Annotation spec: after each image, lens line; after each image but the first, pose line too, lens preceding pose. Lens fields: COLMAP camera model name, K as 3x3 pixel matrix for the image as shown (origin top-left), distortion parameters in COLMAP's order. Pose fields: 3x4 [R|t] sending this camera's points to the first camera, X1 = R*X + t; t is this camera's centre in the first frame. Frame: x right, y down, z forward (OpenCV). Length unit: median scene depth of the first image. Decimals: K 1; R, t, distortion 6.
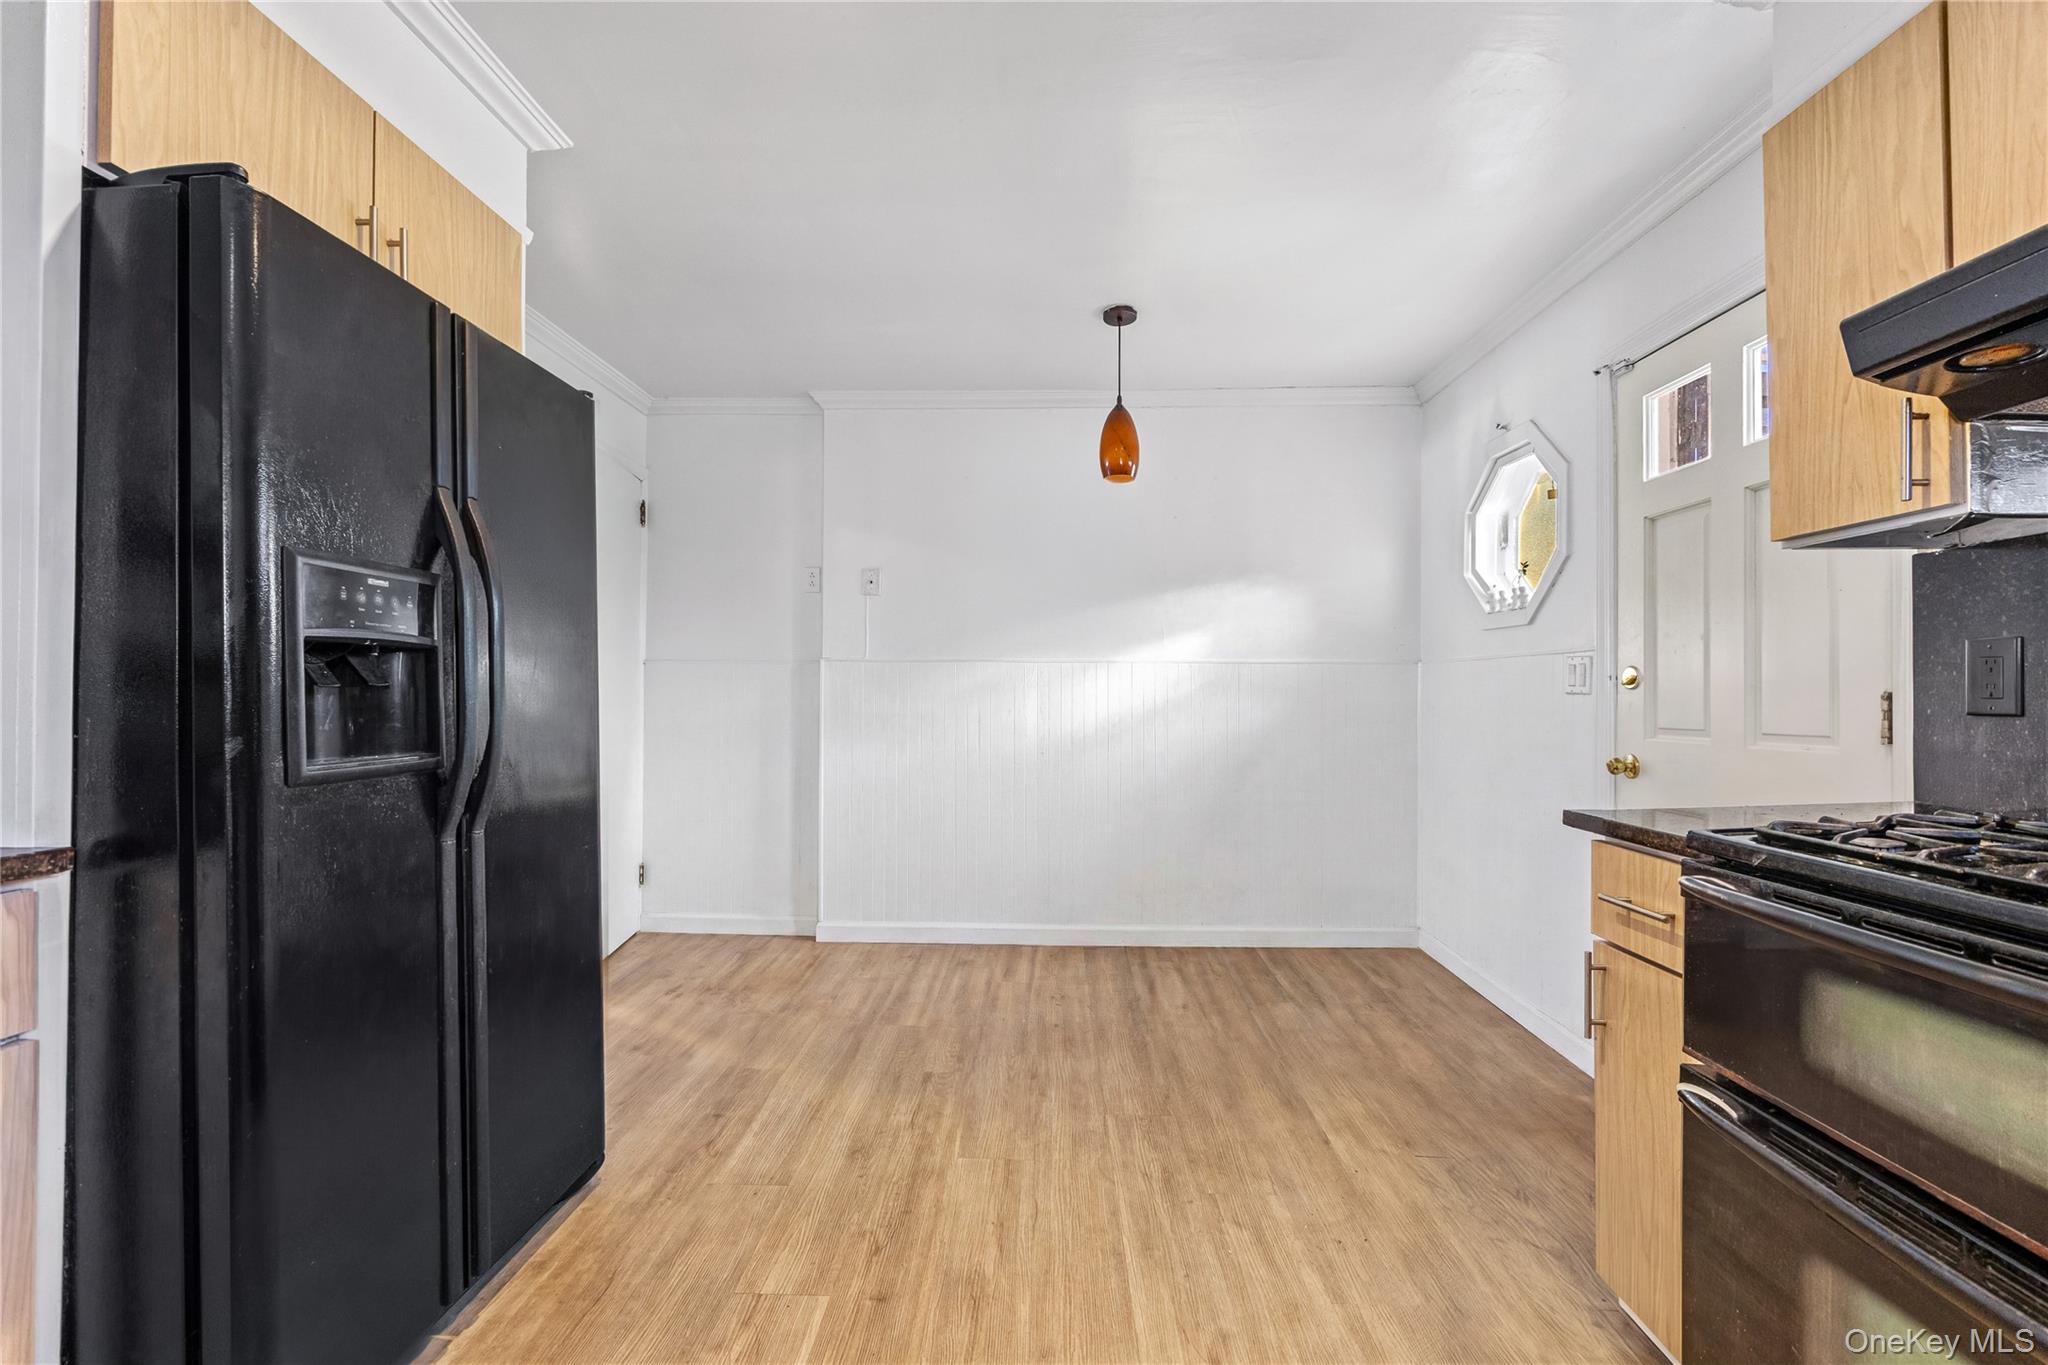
lens RADIAL K [[817.3, 0, 1032.7], [0, 817.3, 690.3], [0, 0, 1]] dist [-0.003531, -0.000237]
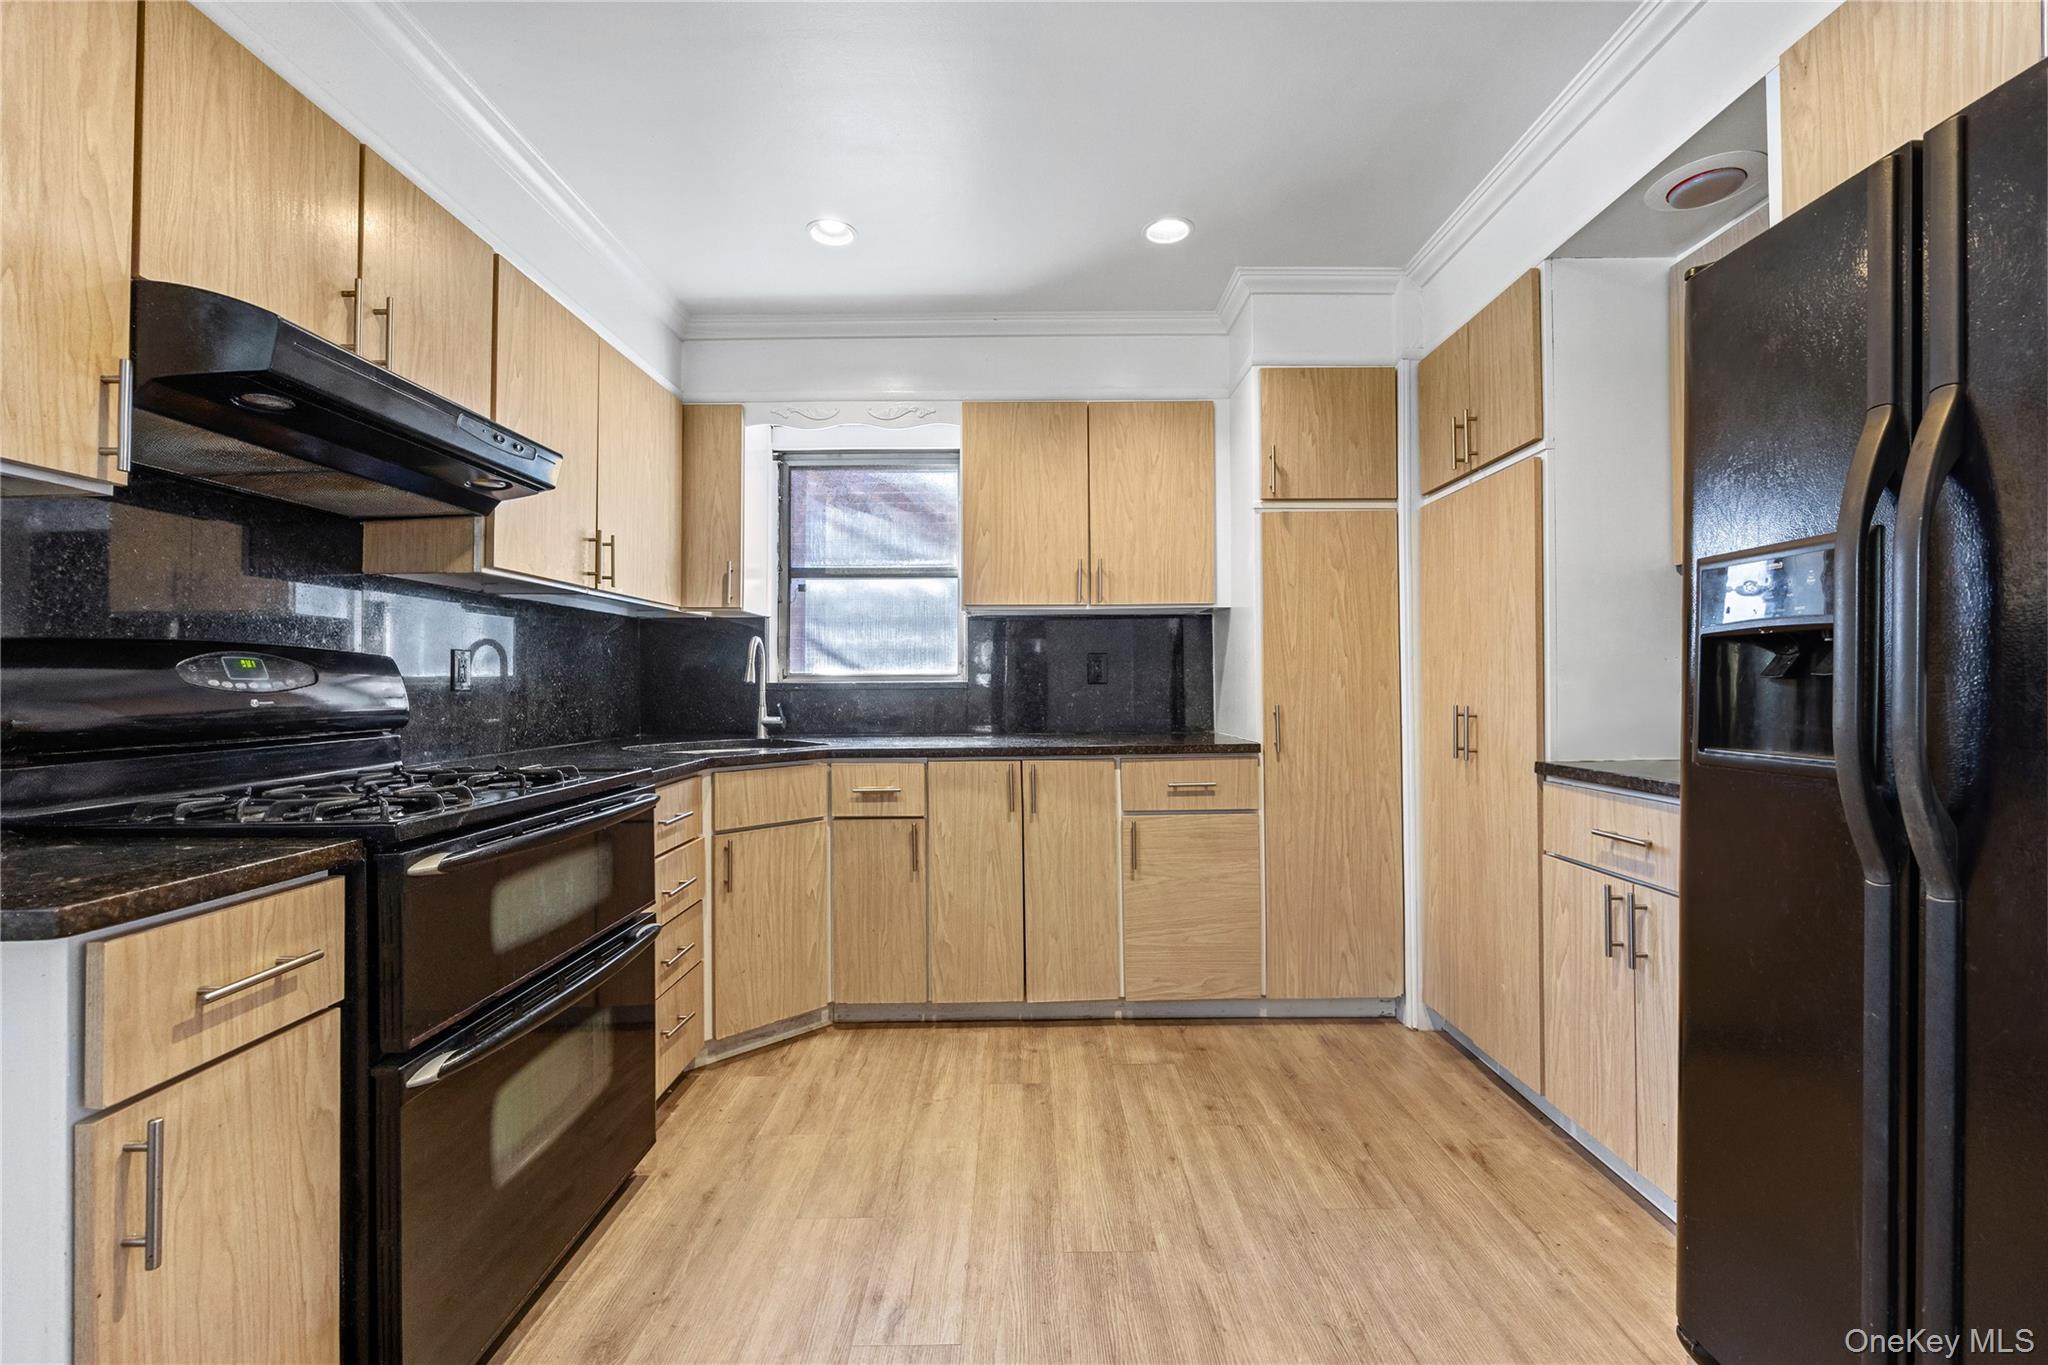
lens RADIAL K [[817.3, 0, 1025.9], [0, 817.3, 677.7], [0, 0, 1]] dist [-0.003531, -0.000237]
pose [[-0.999679, -0.001716, -0.025272, 0.067173], [-0.001460, 0.999947, -0.010162, 0.005946], [0.025289, -0.010122, -0.999629, 1.612721]]
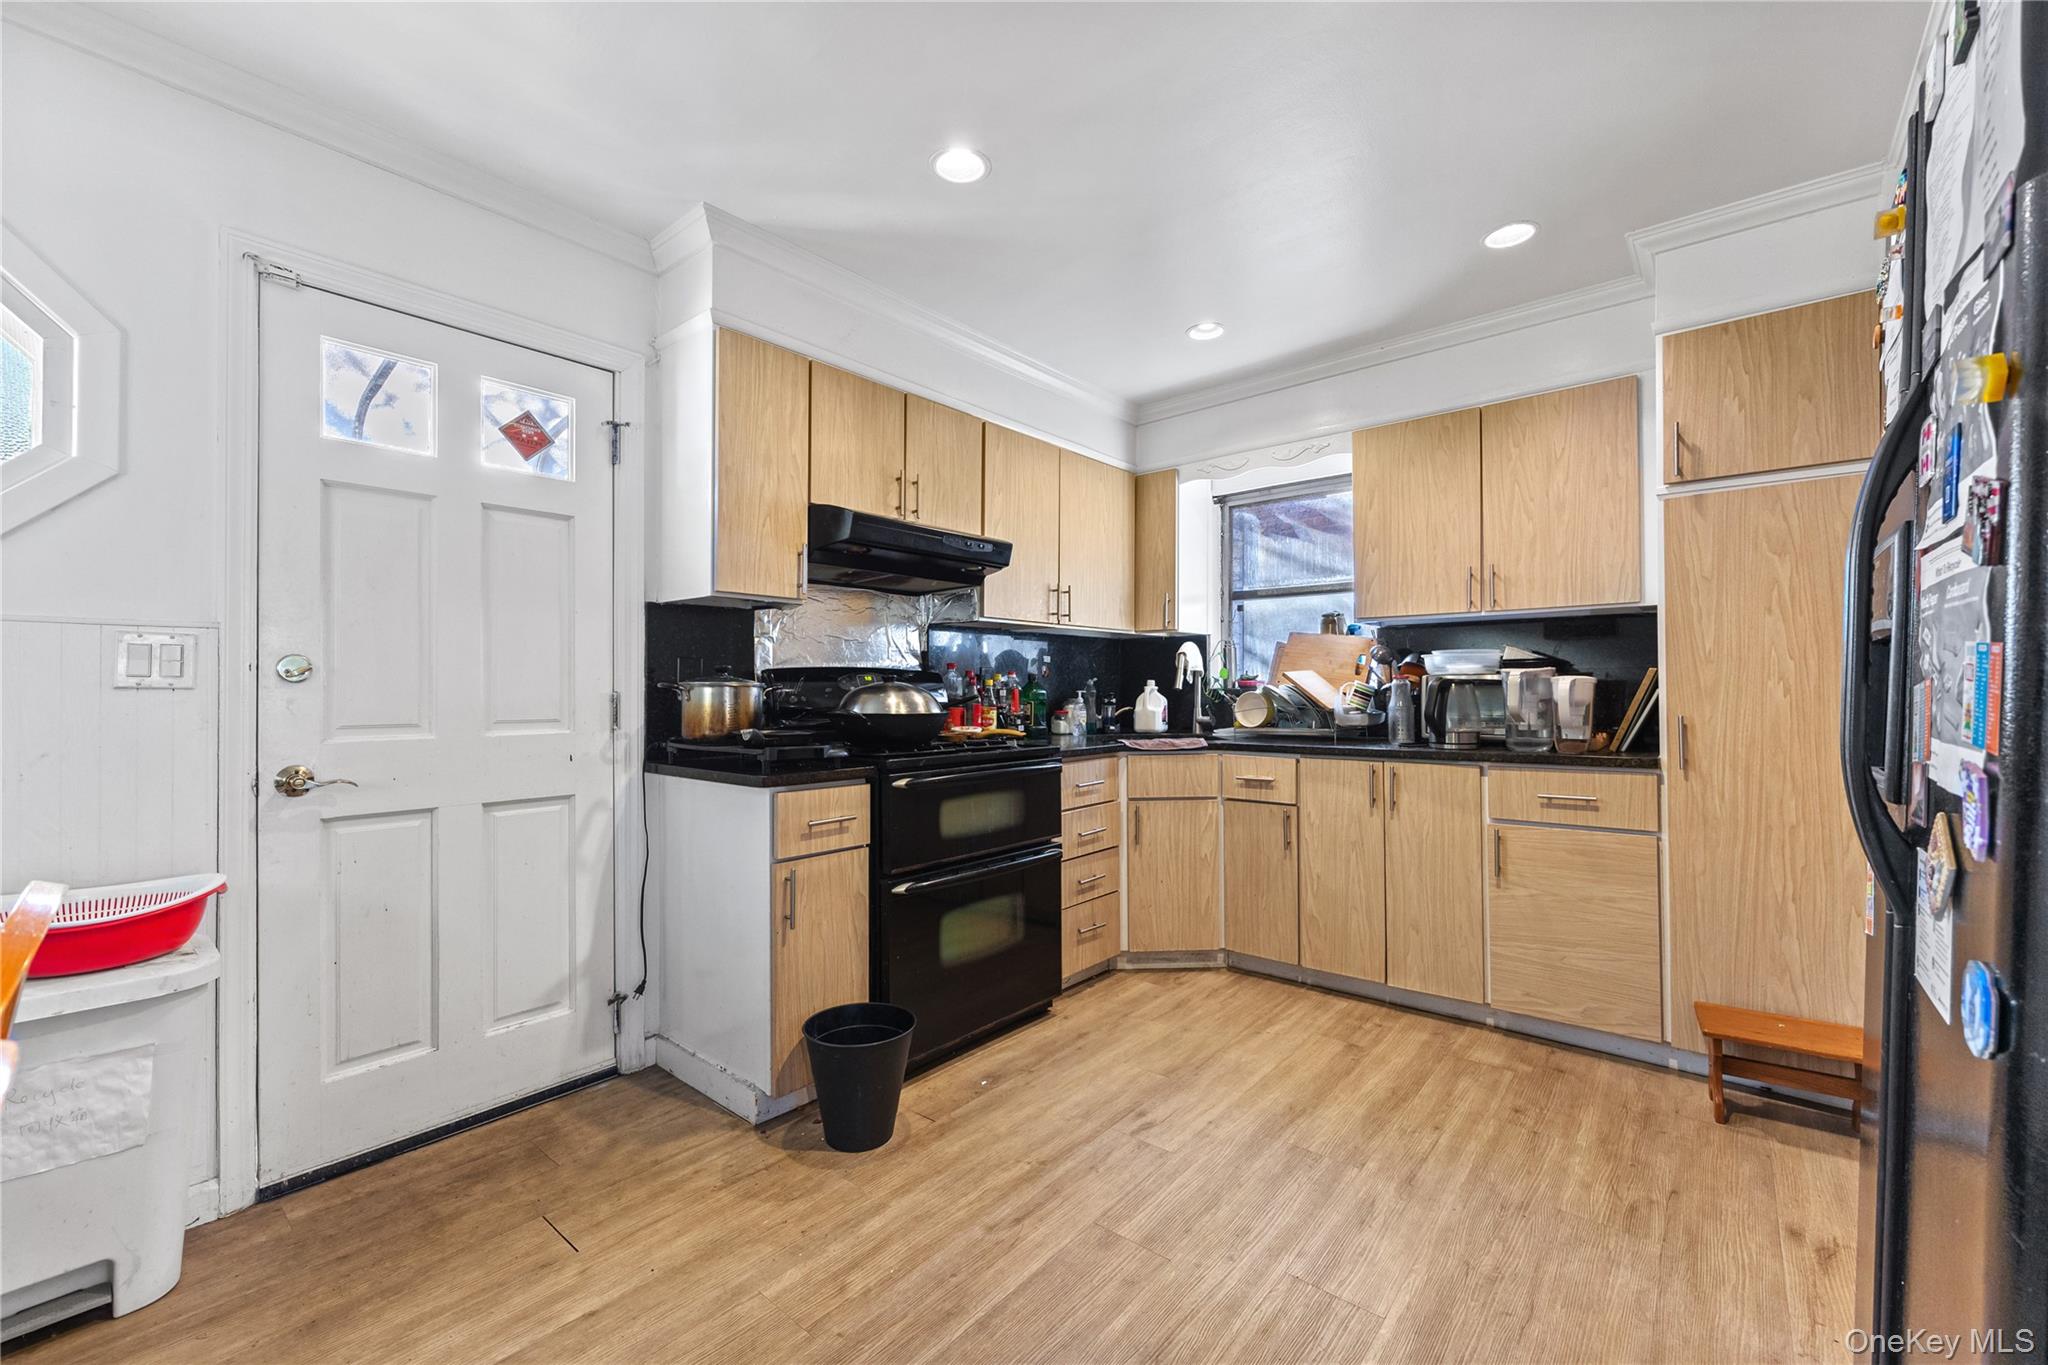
lens RADIAL K [[817.3, 0, 1024.1], [0, 817.3, 691.3], [0, 0, 1]] dist [-0.003531, -0.000237]
pose [[-0.774319, -0.007273, 0.632753, -0.546050], [-0.005820, 0.999974, 0.004372, -0.000731], [-0.632768, -0.000297, -0.774341, 1.864096]]
